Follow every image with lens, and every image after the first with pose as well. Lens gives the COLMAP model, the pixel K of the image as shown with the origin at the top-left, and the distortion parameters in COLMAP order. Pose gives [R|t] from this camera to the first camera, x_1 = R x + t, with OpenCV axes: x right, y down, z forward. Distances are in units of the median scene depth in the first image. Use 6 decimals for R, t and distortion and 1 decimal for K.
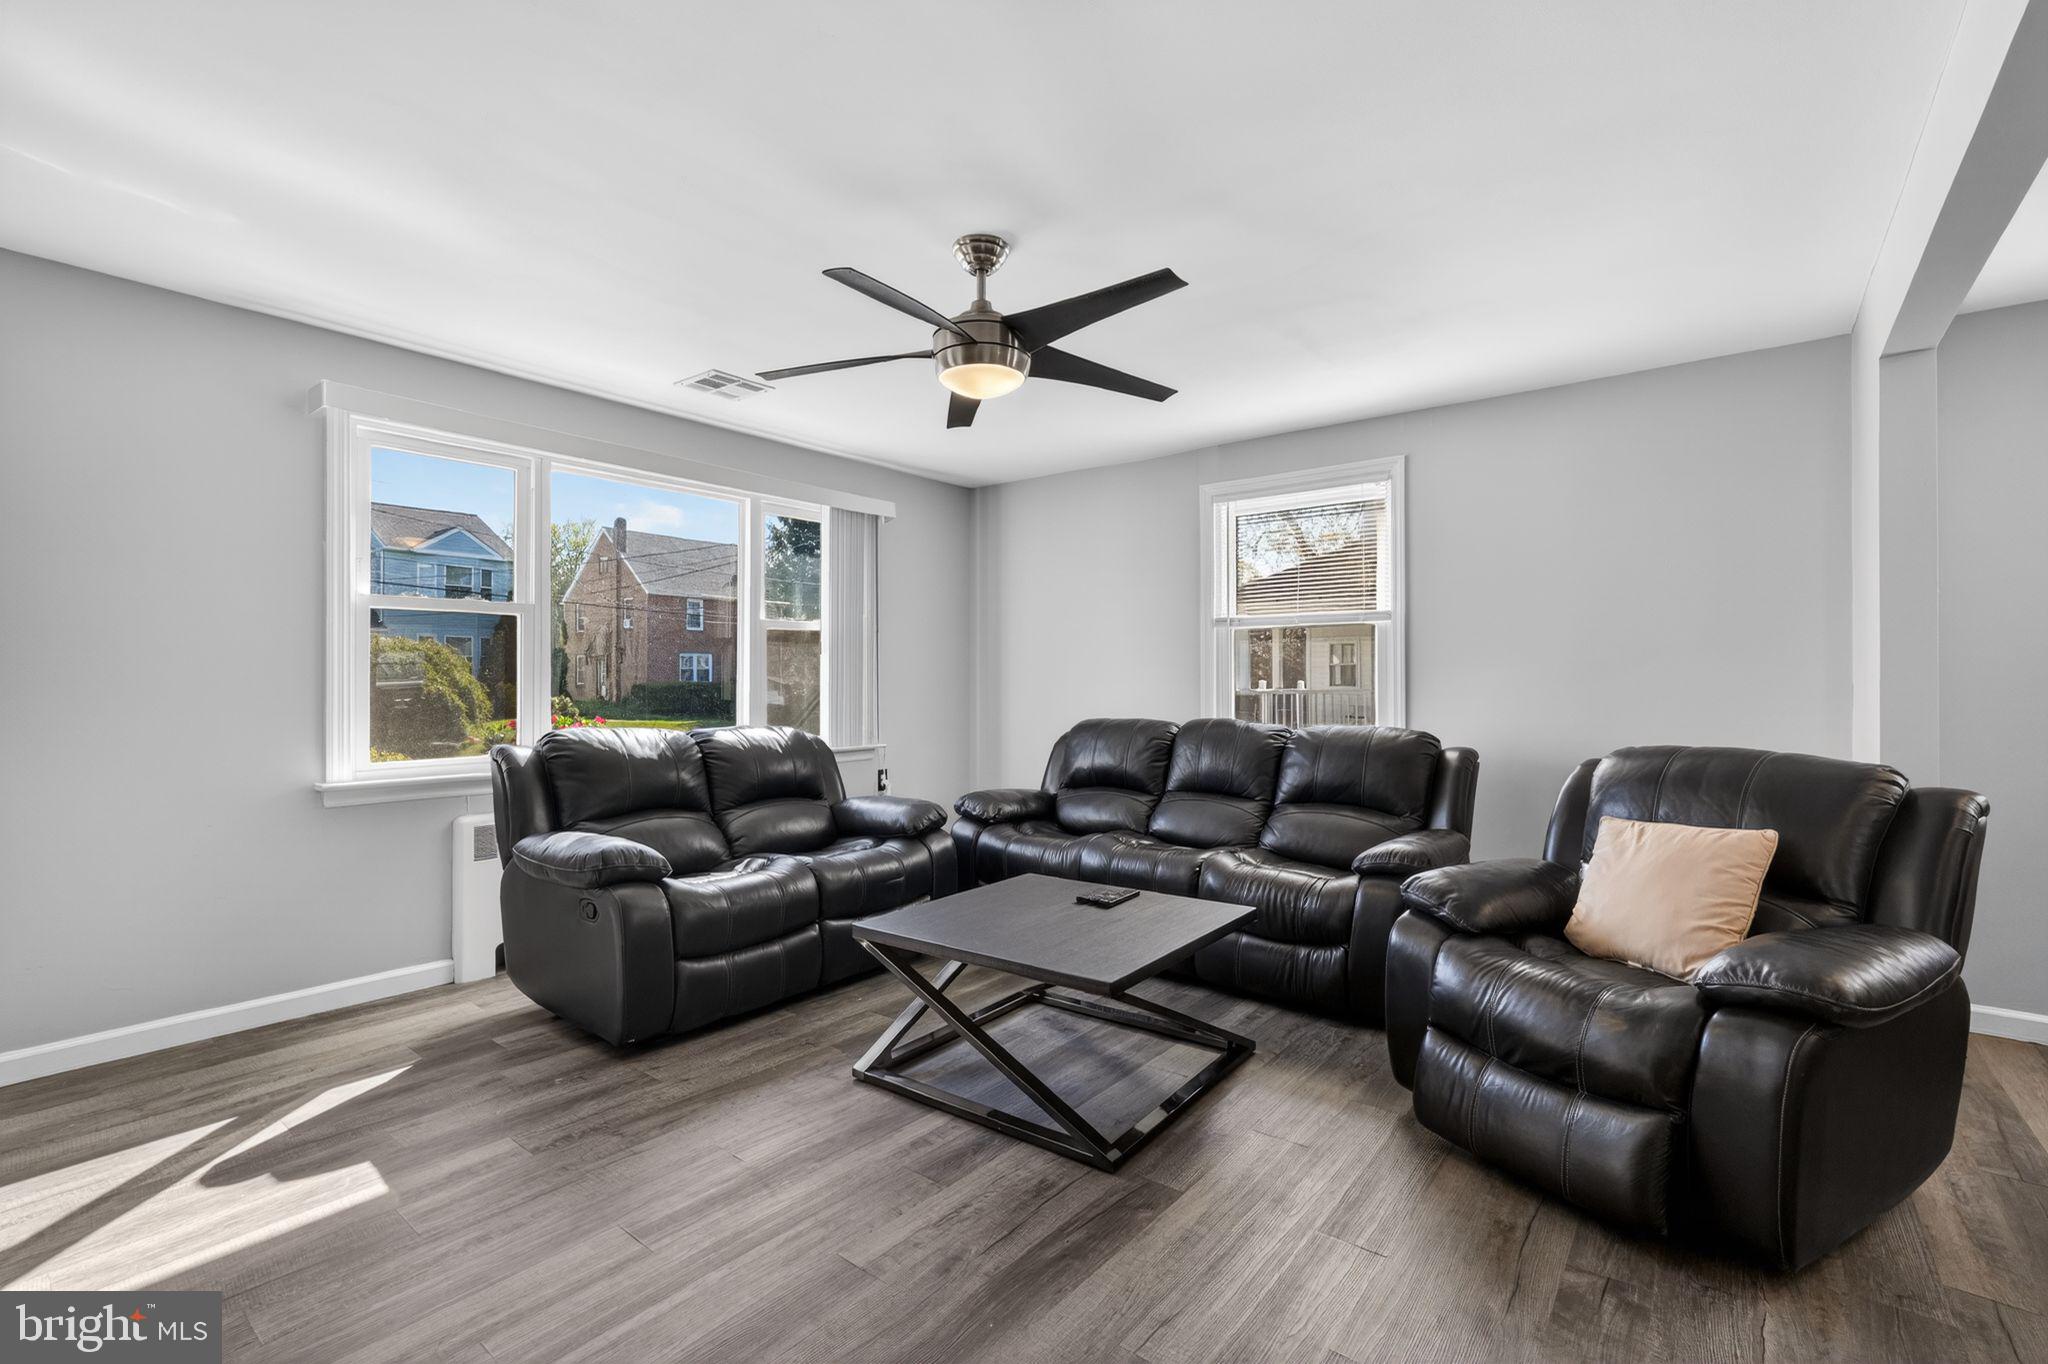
lens RADIAL K [[905.3, 0, 1024.0], [0, 905.3, 682.0], [0, 0, 1]] dist [0.000012, 0.000049]
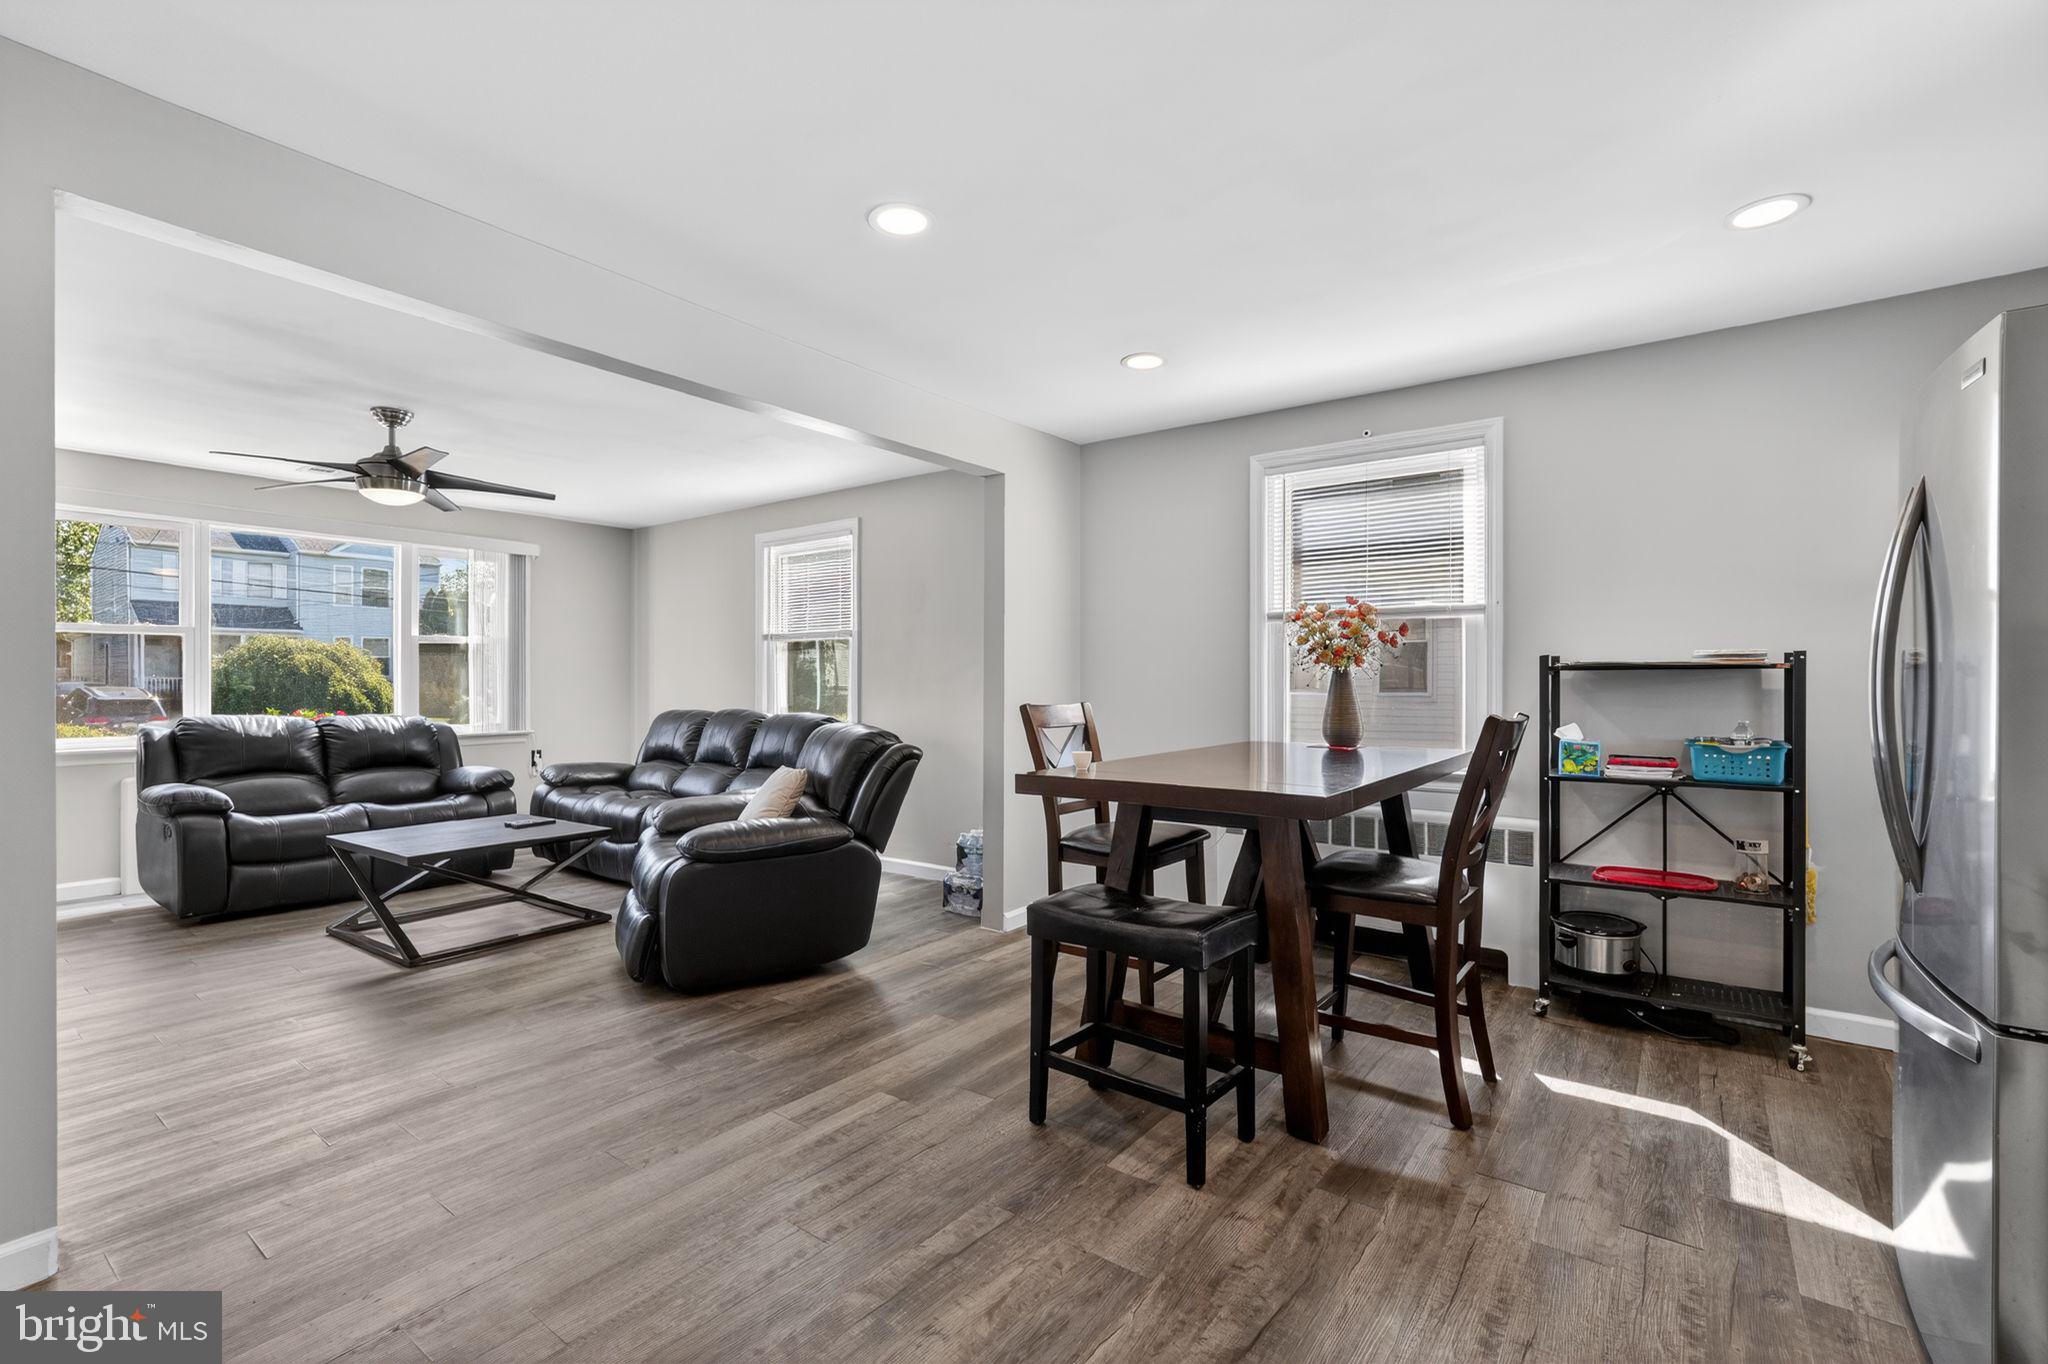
lens RADIAL K [[905.3, 0, 1024.0], [0, 905.3, 682.0], [0, 0, 1]] dist [0.000012, 0.000049]
pose [[0.999756, -0.003802, 0.021774, 0.706697], [0.003770, 0.999992, 0.001515, -0.000099], [-0.021779, -0.001433, 0.999762, -0.429094]]
